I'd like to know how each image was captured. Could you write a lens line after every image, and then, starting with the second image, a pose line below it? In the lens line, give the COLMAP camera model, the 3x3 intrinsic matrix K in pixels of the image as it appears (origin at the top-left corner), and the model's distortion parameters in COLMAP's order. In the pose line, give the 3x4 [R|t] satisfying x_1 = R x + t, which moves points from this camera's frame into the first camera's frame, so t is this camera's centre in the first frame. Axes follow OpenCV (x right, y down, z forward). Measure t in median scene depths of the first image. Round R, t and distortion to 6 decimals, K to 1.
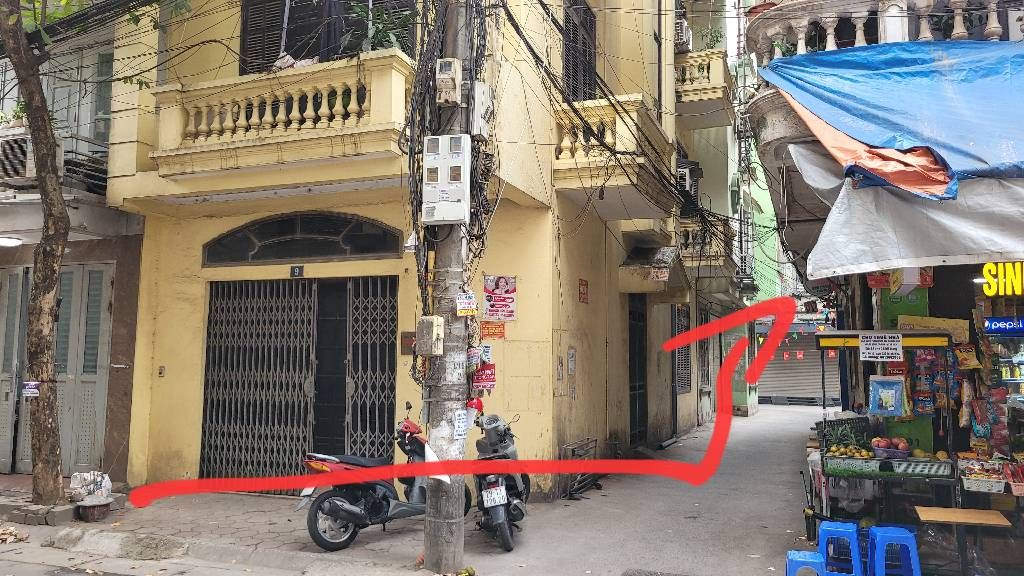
lens RADIAL K [[791.3, 0, 512.0], [0, 791.3, 288.0], [0, 0, 1]] dist [0.033253, -0.004615]
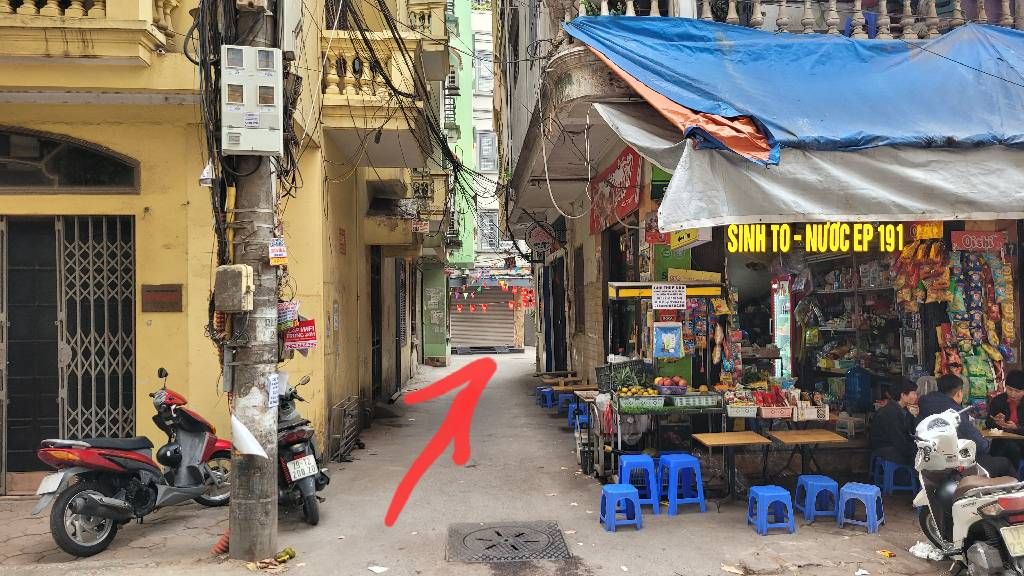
lens RADIAL K [[781.5, 0, 512.1], [0, 781.5, 306.6], [0, 0, 1]] dist [0.038058, -0.004405]
pose [[0.888288, -0.014134, 0.459069, -0.220819], [-0.022106, 0.997052, 0.073472, 0.011721], [-0.458754, -0.075413, 0.885357, 0.122216]]
